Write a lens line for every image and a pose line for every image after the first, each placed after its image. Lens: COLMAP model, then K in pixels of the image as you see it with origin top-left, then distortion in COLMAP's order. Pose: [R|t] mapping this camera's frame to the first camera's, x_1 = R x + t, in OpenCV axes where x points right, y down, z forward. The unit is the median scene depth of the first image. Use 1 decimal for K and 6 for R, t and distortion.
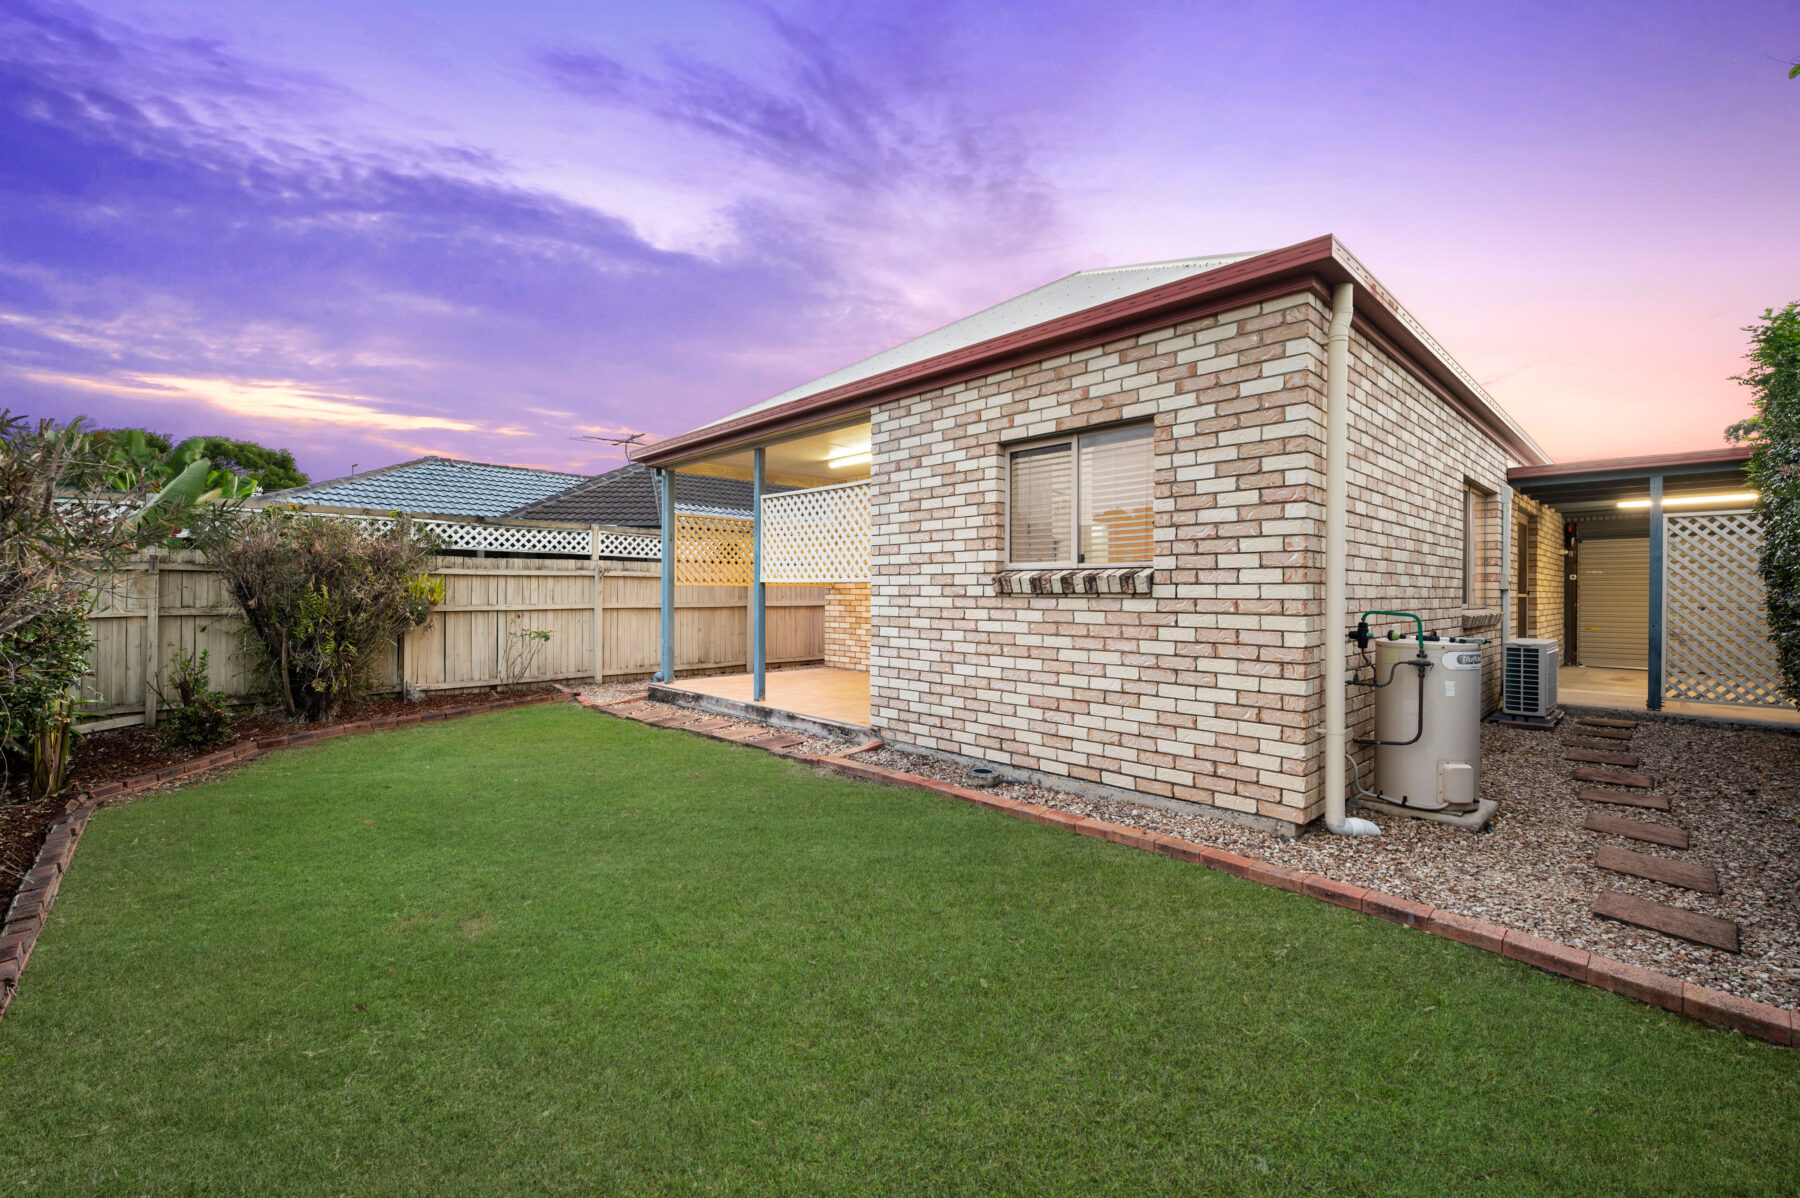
lens RADIAL K [[776.3, 0, 900.0], [0, 776.3, 599.0], [0, 0, 1]] dist [-0.000346, -0.000011]
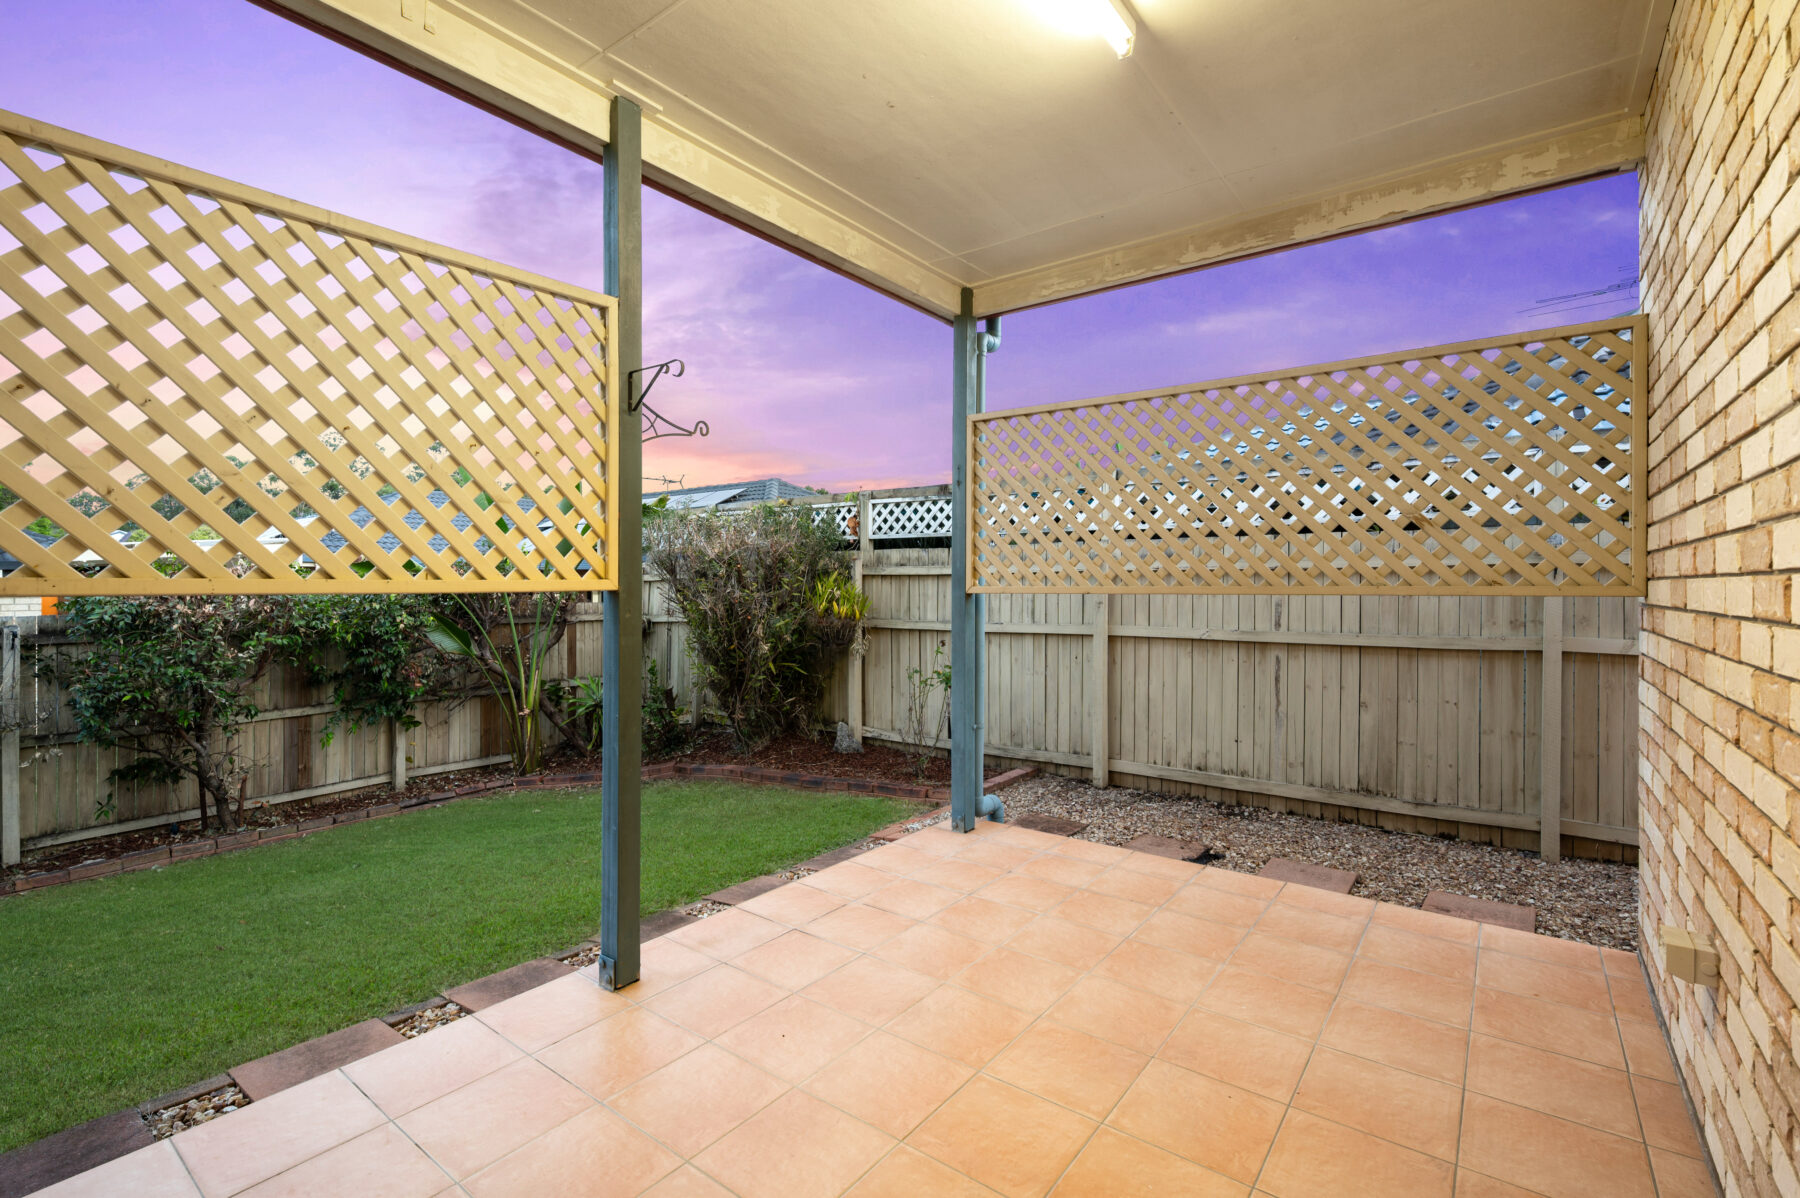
lens RADIAL K [[802.9, 0, 905.8], [0, 802.9, 592.6], [0, 0, 1]] dist [-0.000645, -0.000255]
pose [[0.157160, 0.021364, -0.987342, 0.103470], [0.005837, 0.999728, 0.022562, -0.028337], [0.987556, -0.009309, 0.156992, 0.785624]]
